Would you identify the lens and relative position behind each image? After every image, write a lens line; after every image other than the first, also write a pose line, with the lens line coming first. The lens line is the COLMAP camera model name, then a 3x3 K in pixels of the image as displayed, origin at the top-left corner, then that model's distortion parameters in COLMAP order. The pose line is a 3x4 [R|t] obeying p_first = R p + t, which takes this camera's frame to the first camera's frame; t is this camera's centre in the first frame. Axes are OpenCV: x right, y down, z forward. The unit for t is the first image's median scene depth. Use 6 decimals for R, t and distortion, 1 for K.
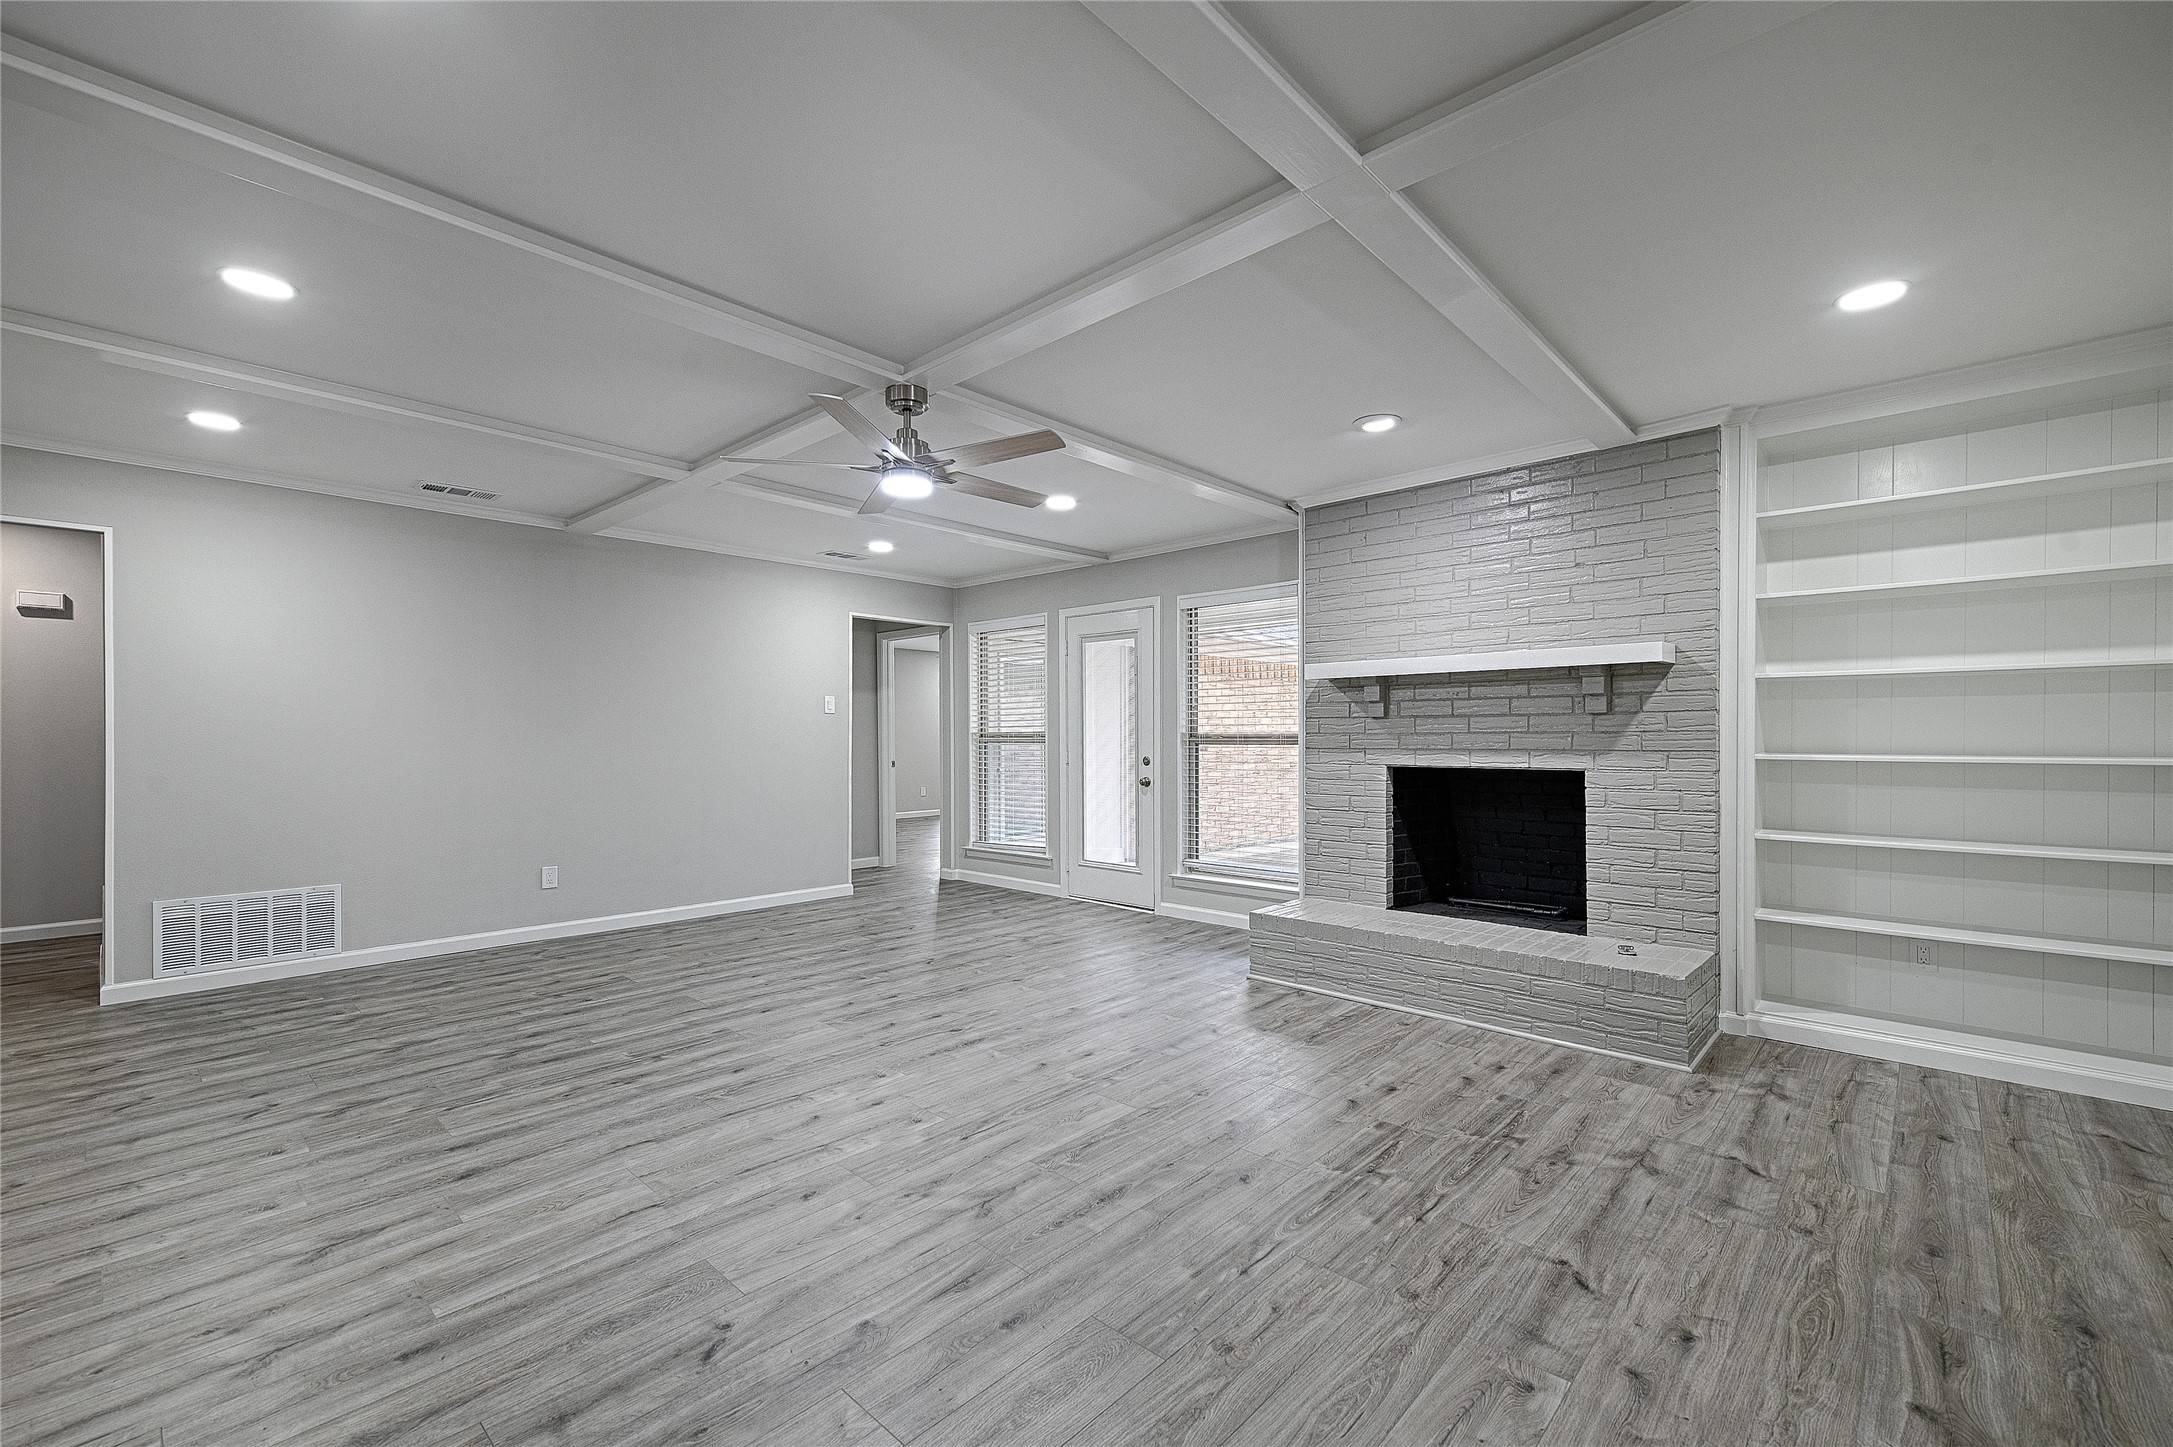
lens RADIAL K [[898.9, 0, 1080.1], [0, 898.9, 730.0], [0, 0, 1]] dist [0.004628, 0.000351]
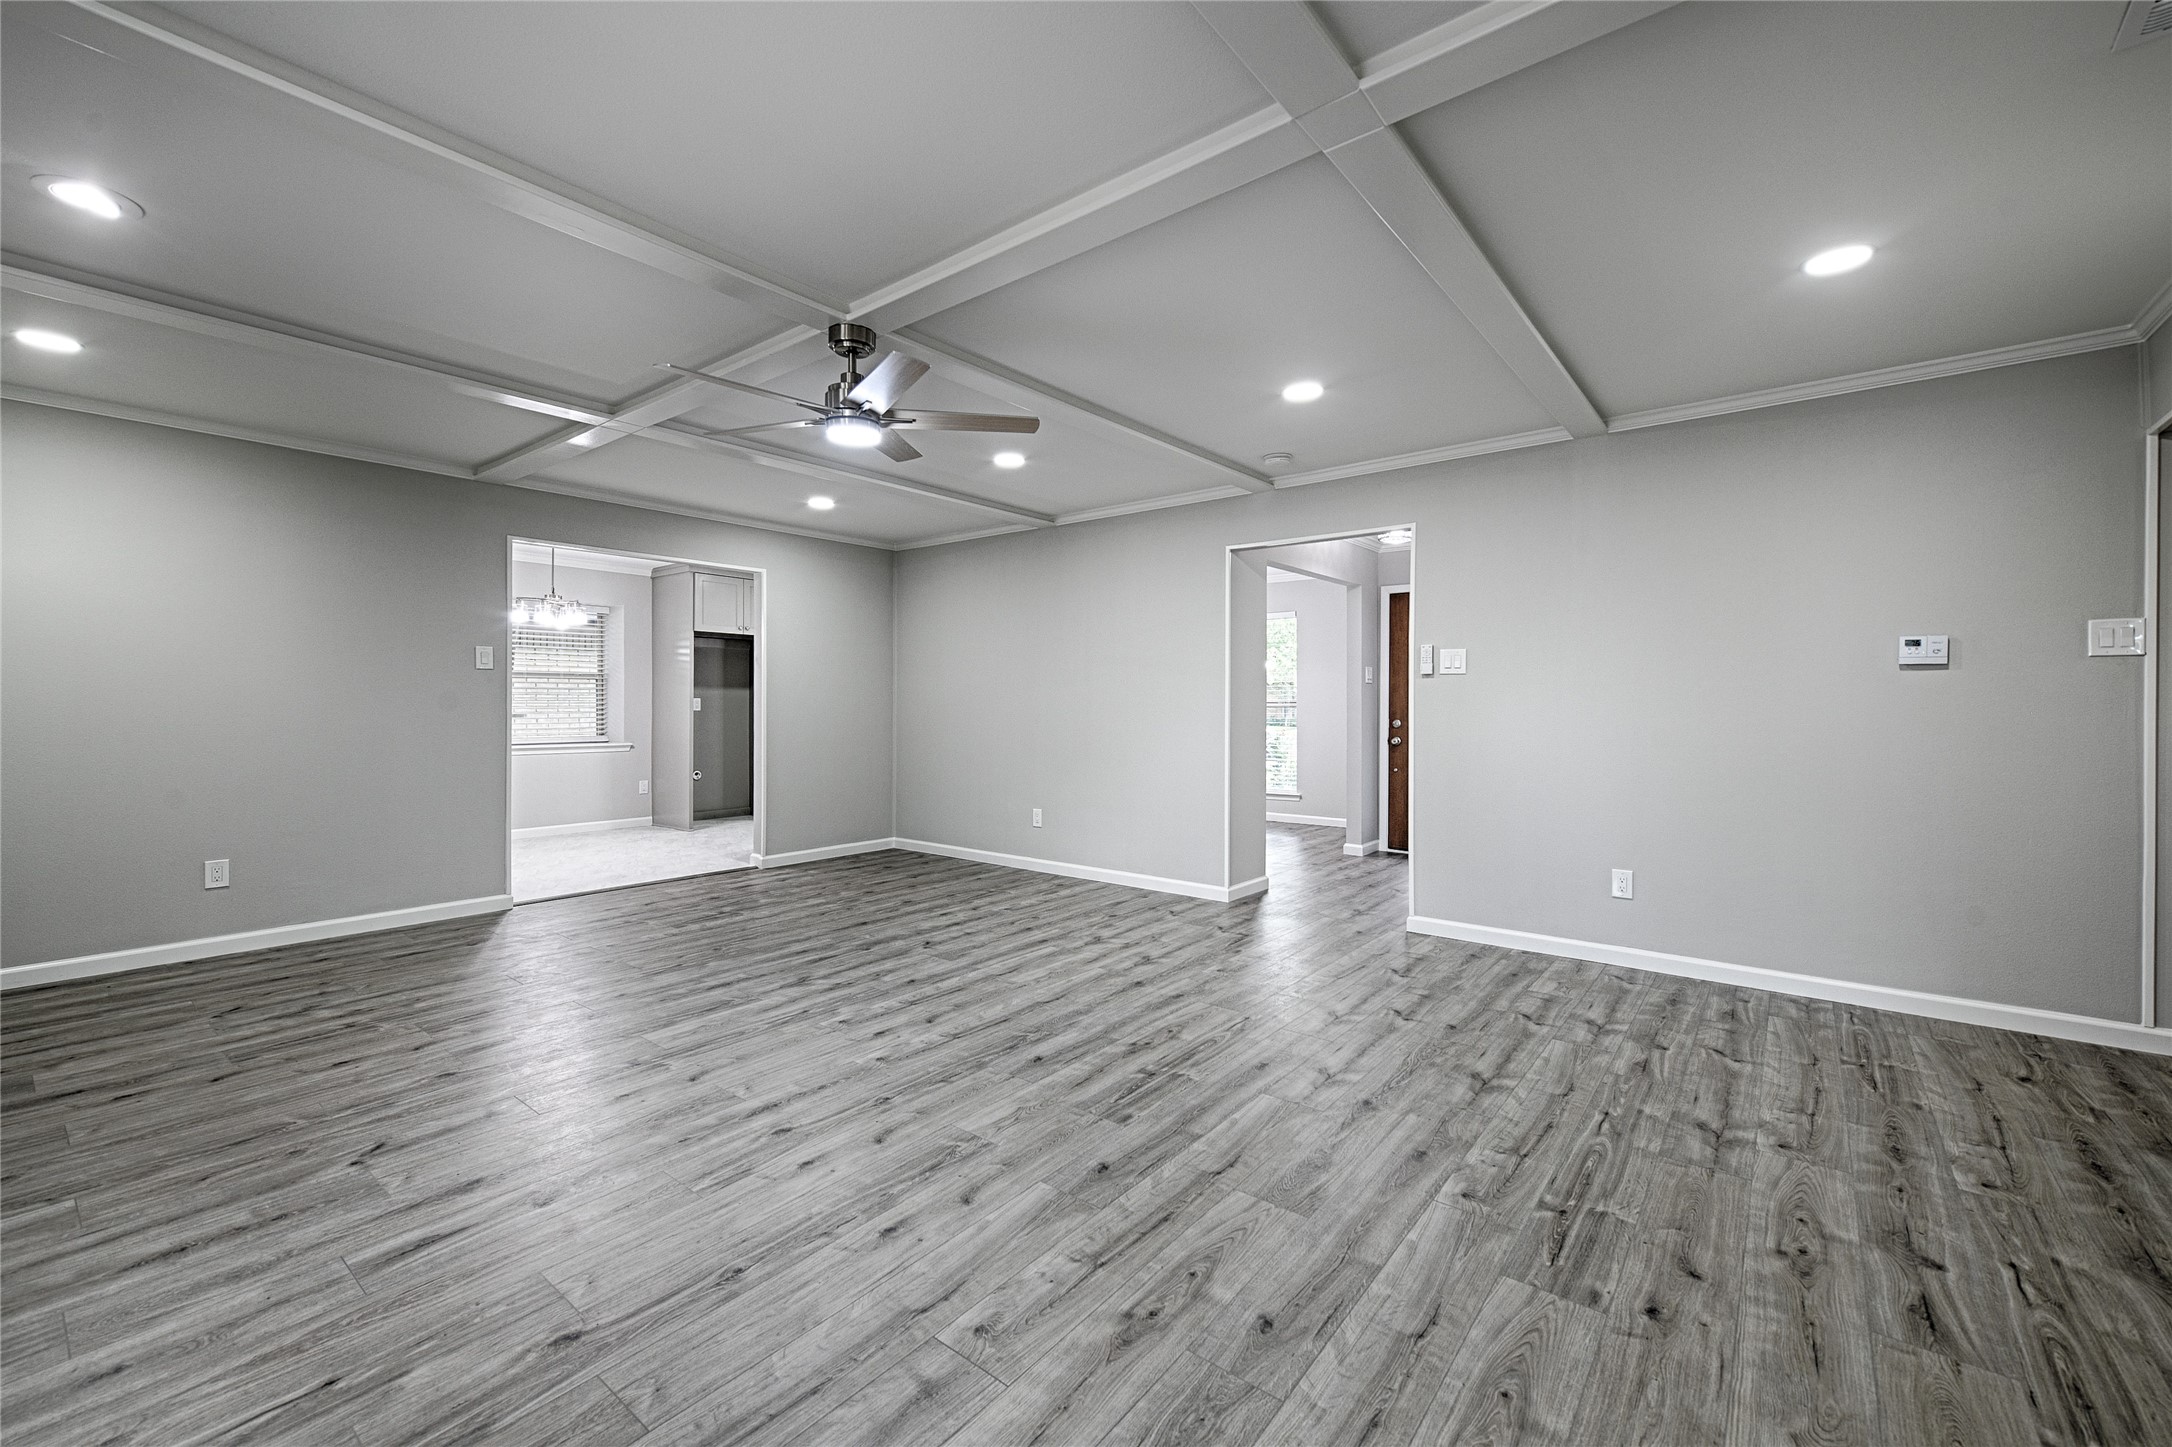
lens RADIAL K [[898.5, 0, 1081.4], [0, 898.5, 715.9], [0, 0, 1]] dist [0.004628, 0.000351]
pose [[-0.997420, -0.001639, -0.071773, -0.380768], [-0.002006, 0.999985, 0.005037, 0.020213], [0.071764, 0.005168, -0.997408, 2.050643]]
